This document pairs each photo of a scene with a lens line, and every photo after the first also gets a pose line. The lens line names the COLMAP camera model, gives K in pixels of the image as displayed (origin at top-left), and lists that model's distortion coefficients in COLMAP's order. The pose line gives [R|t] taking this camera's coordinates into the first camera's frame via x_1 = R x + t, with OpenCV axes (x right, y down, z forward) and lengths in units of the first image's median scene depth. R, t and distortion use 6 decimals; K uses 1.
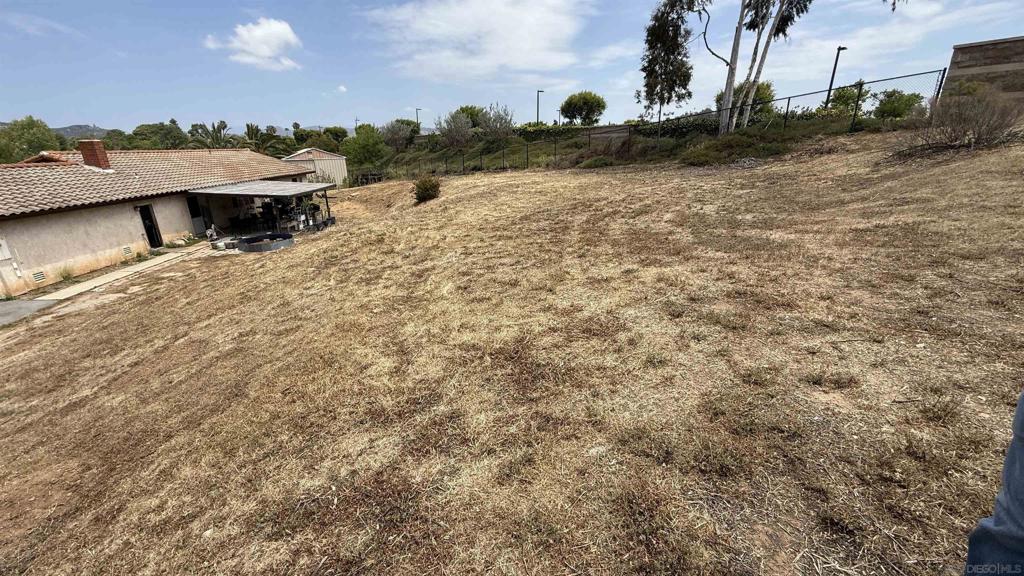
lens RADIAL K [[411.5, 0, 510.6], [0, 411.5, 289.5], [0, 0, 1]] dist [0.002037, -0.000248]
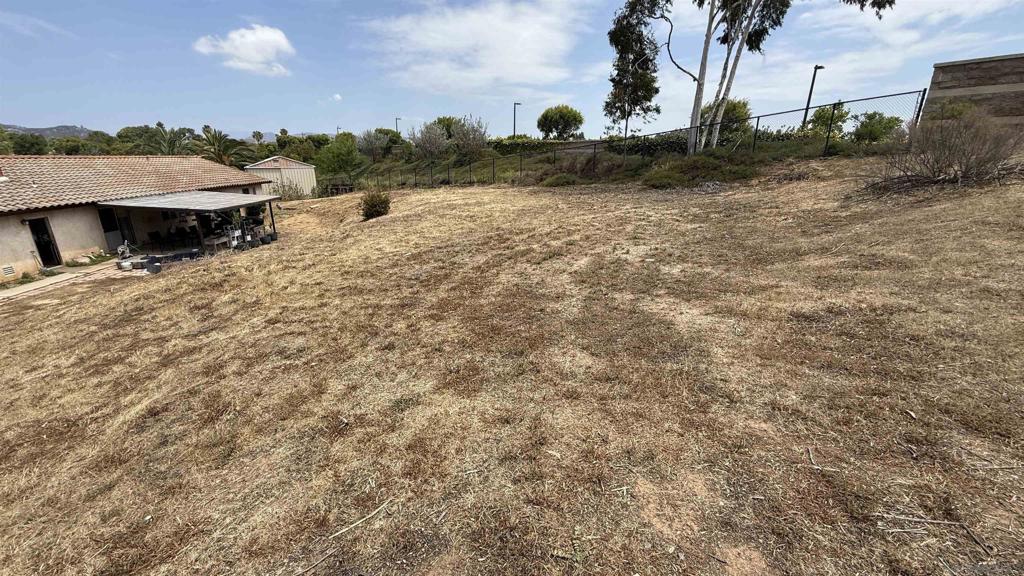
lens RADIAL K [[411.5, 0, 513.3], [0, 411.5, 287.6], [0, 0, 1]] dist [0.002037, -0.000248]
pose [[0.999574, 0.016112, 0.024322, 0.100090], [-0.015402, 0.999458, -0.029099, -0.045141], [-0.024778, 0.028712, 0.999281, 0.096142]]
